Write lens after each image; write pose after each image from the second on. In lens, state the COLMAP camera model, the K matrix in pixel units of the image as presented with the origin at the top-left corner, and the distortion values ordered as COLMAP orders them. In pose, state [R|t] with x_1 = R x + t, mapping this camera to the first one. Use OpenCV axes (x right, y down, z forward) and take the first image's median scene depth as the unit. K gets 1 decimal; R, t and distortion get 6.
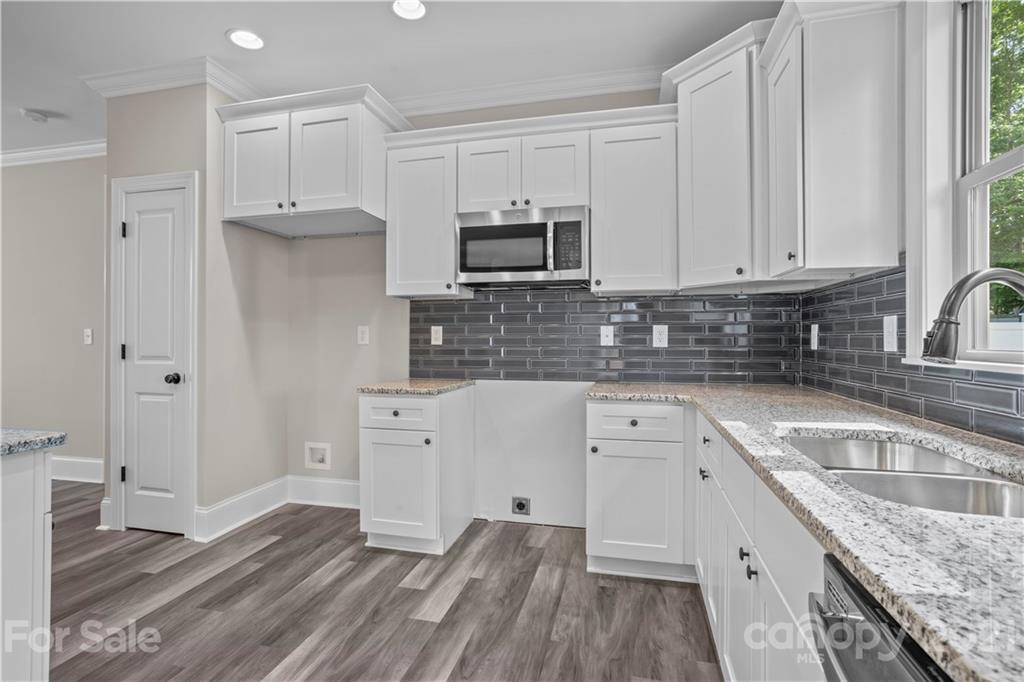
lens RADIAL K [[505.5, 0, 507.3], [0, 505.5, 335.5], [0, 0, 1]] dist [-0.032337, 0.008089]
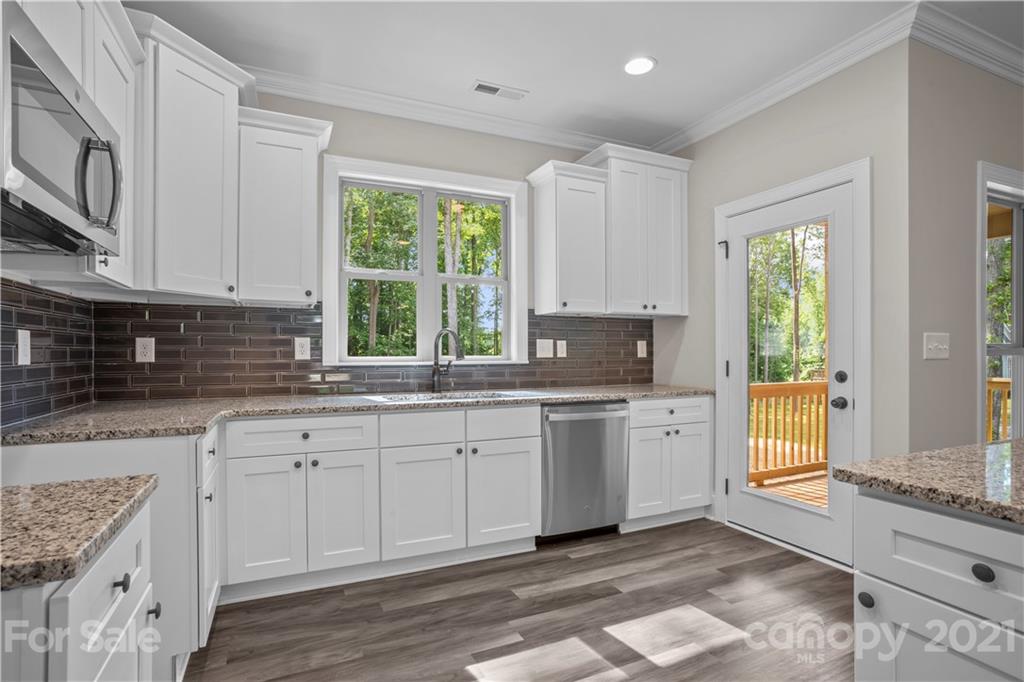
lens RADIAL K [[505.5, 0, 506.7], [0, 505.5, 346.8], [0, 0, 1]] dist [-0.032337, 0.008089]
pose [[-0.630190, 0.008684, 0.776392, -0.832695], [0.001367, 0.999948, -0.010074, 0.007374], [-0.776440, -0.005287, -0.630169, 1.354638]]
